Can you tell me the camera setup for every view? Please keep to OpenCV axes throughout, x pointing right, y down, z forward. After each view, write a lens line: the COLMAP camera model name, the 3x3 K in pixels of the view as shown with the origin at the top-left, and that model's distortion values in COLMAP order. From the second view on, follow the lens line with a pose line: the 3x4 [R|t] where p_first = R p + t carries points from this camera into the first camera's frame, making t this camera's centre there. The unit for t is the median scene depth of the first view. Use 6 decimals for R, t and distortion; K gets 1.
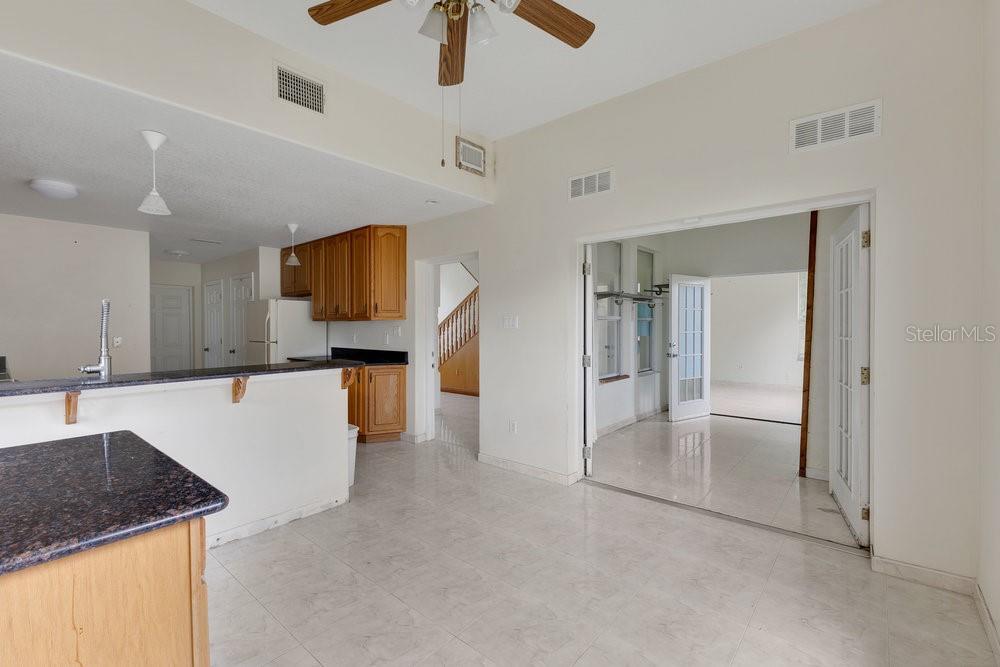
lens RADIAL K [[435.8, 0, 493.5], [0, 435.8, 331.5], [0, 0, 1]] dist [-0.001518, -0.000109]
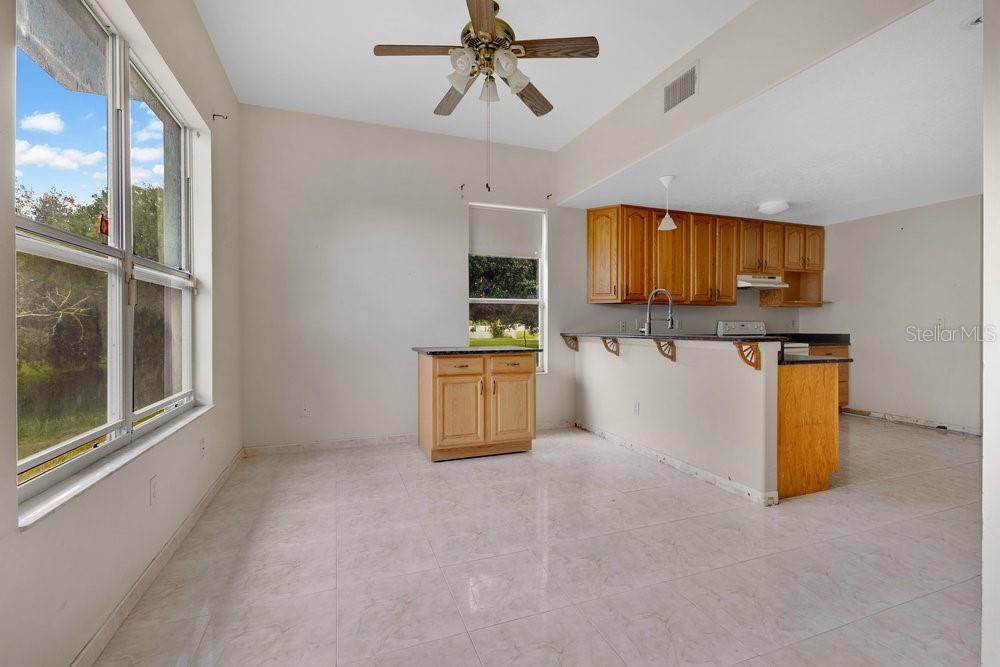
lens RADIAL K [[434.2, 0, 500.0], [0, 434.2, 333.5], [0, 0, 1]] dist [-0.000150, -0.000012]
pose [[-0.469532, 0.017825, -0.882735, 0.822525], [-0.007771, 0.999674, 0.024319, 0.056069], [0.882881, 0.018278, -0.469240, 1.187753]]
